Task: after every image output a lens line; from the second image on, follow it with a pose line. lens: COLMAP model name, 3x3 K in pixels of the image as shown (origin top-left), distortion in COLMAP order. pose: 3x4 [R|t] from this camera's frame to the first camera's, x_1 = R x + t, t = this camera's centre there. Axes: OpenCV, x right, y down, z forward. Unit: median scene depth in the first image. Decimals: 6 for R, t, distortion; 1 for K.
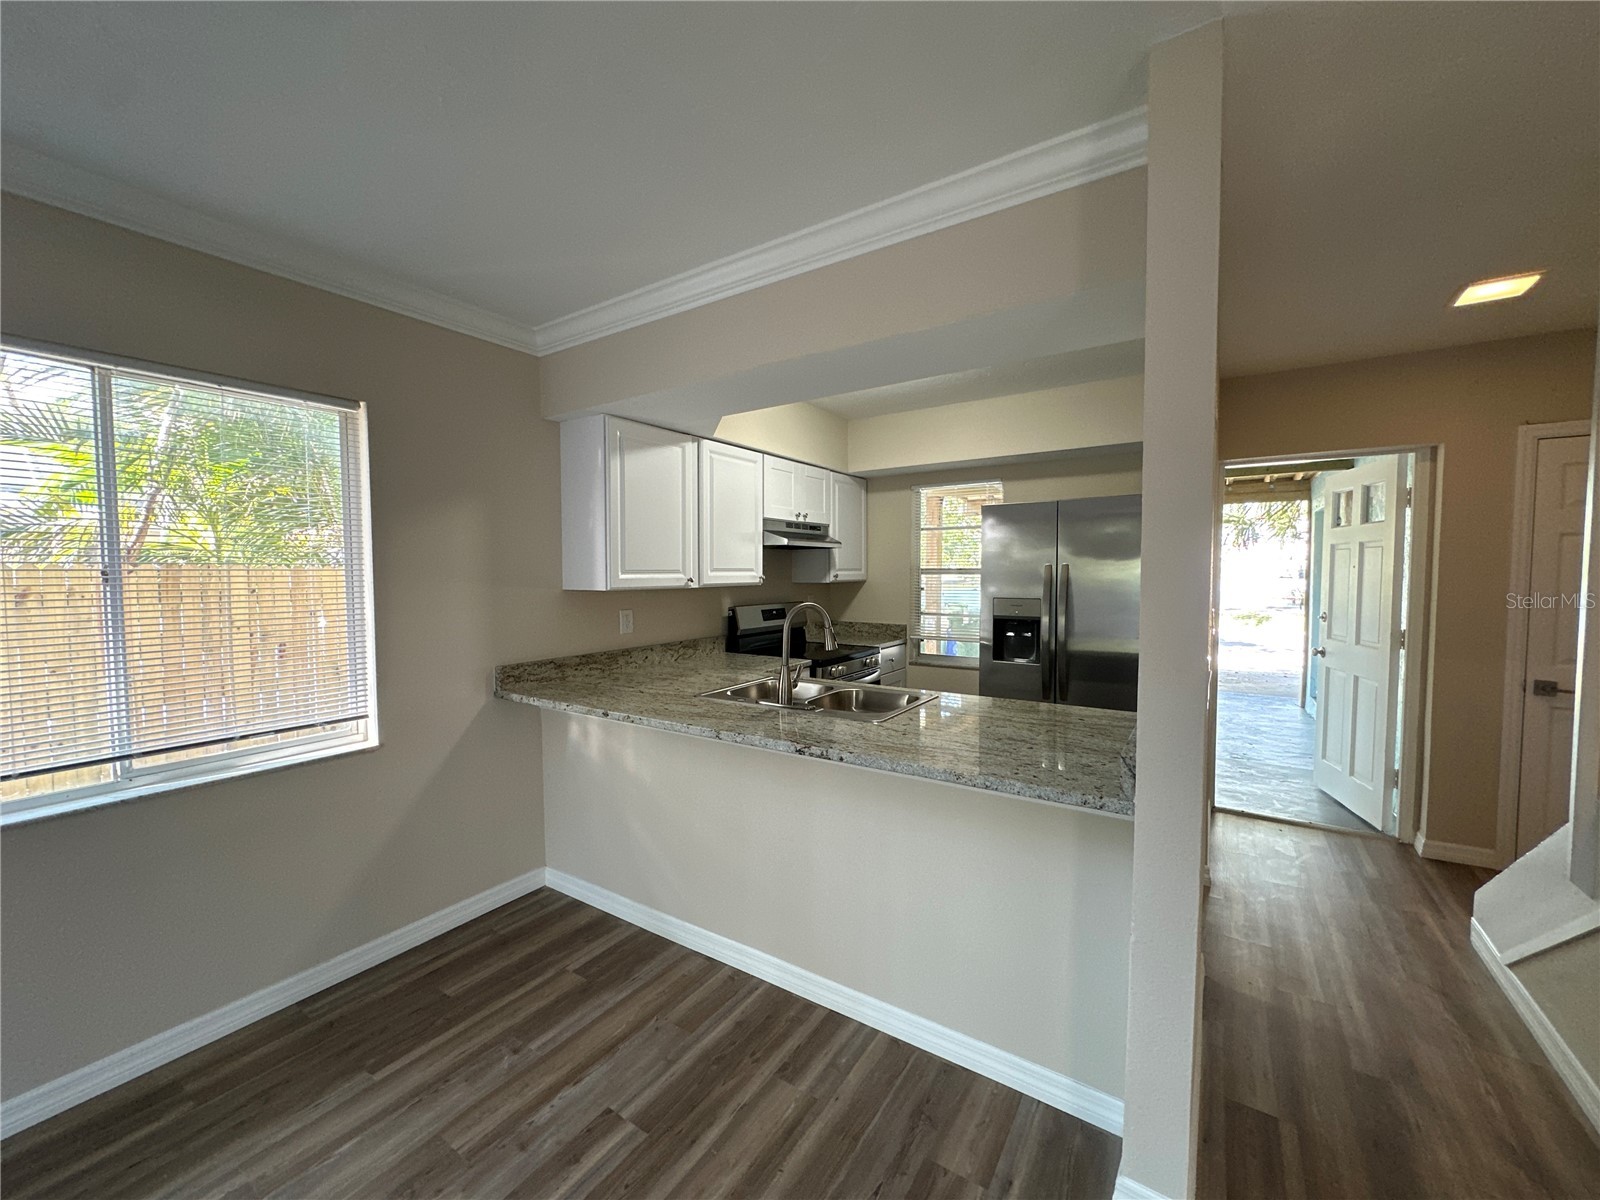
lens RADIAL K [[638.3, 0, 799.7], [0, 638.3, 598.5], [0, 0, 1]] dist [-0.002025, 0.000224]
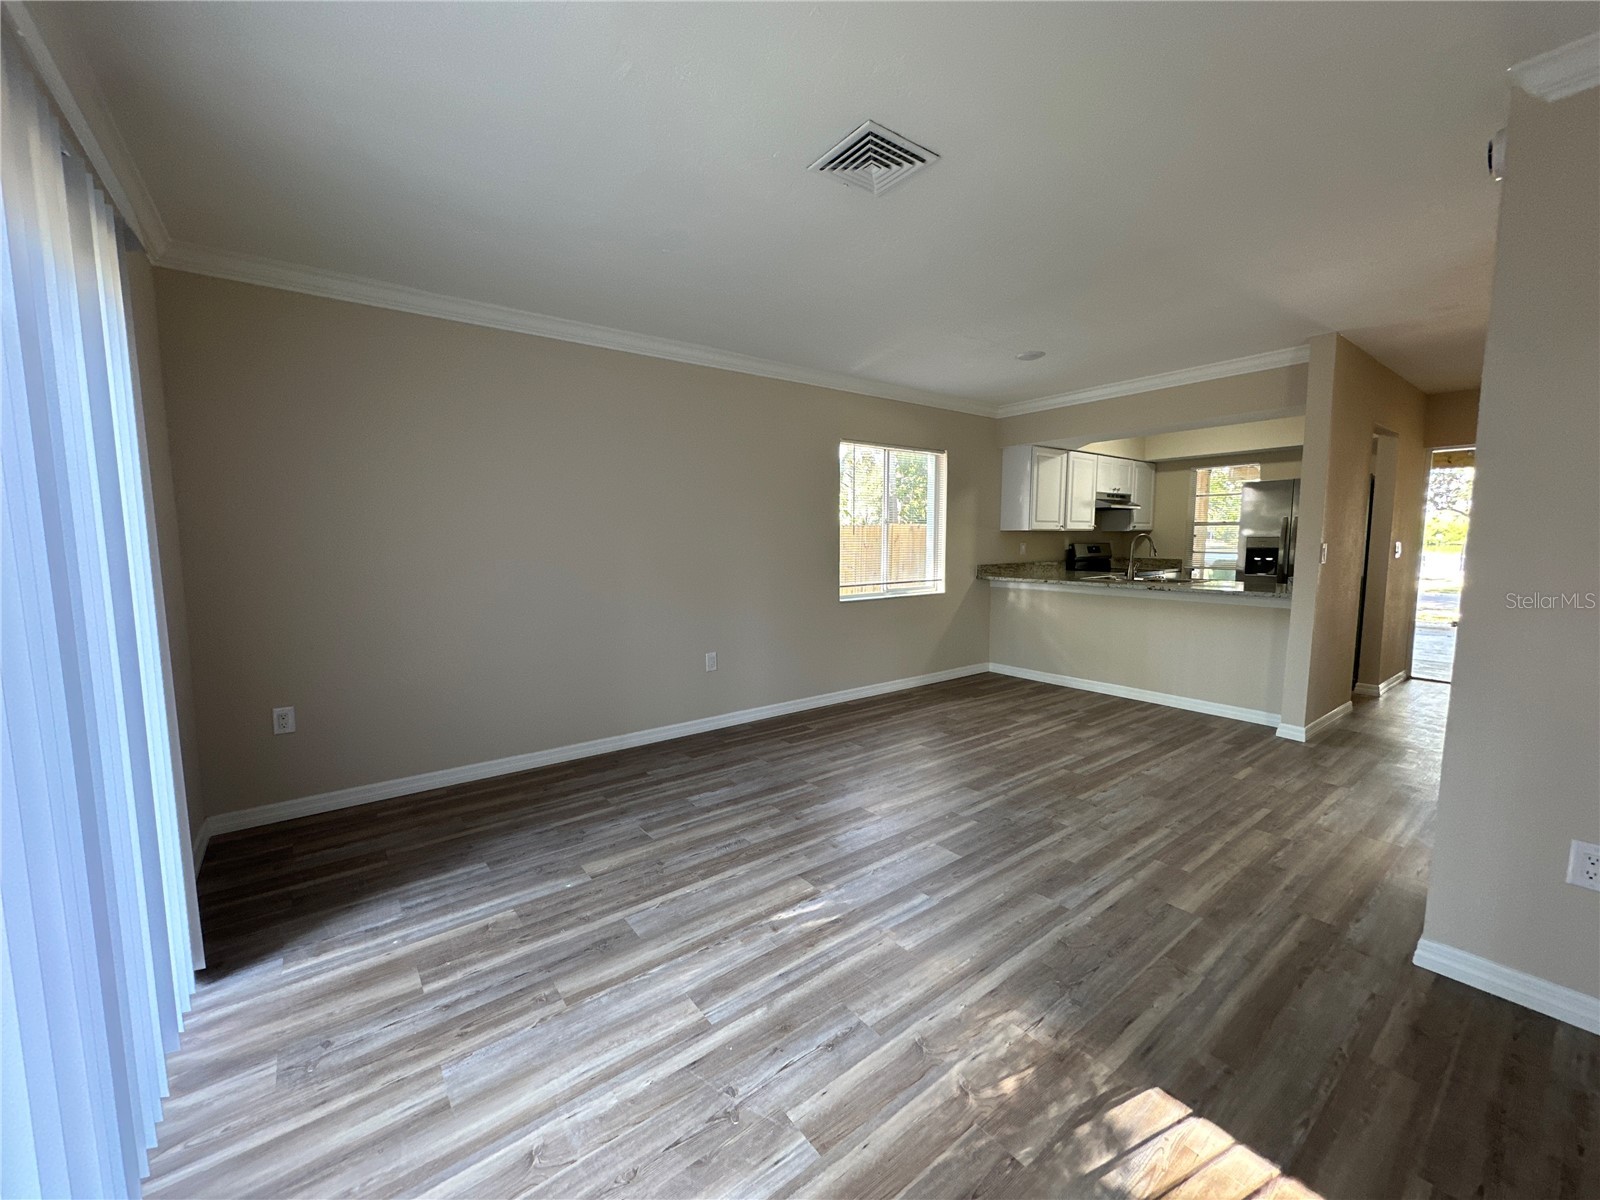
lens RADIAL K [[638.3, 0, 800.5], [0, 638.3, 602.4], [0, 0, 1]] dist [-0.002025, 0.000224]
pose [[0.944756, 0.034958, -0.325905, -0.283672], [-0.015120, 0.997886, 0.063206, 0.090604], [0.327425, -0.054787, 0.943287, -1.085789]]
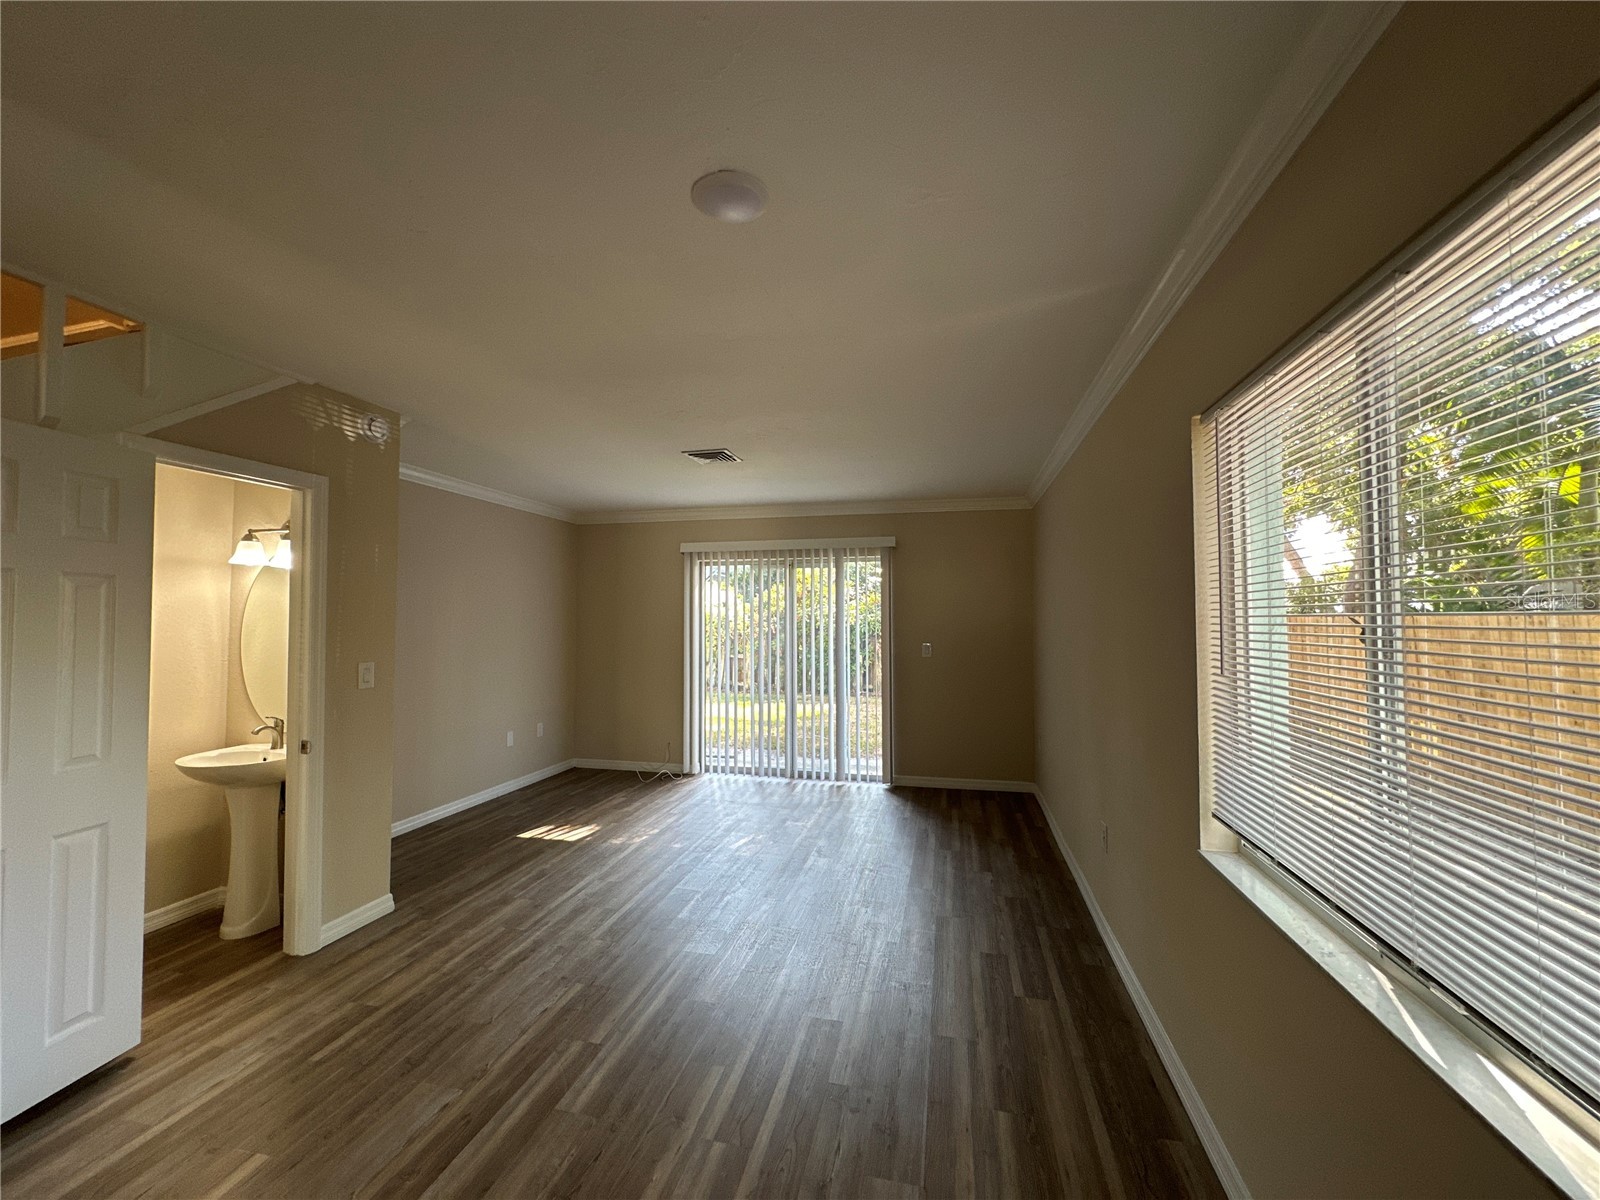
lens RADIAL K [[638.3, 0, 799.2], [0, 638.3, 598.6], [0, 0, 1]] dist [-0.002025, 0.000224]
pose [[-0.939974, -0.009478, -0.341114, -0.166514], [-0.014006, 0.999843, 0.010814, -0.042180], [0.340958, 0.014943, -0.939960, 0.817606]]
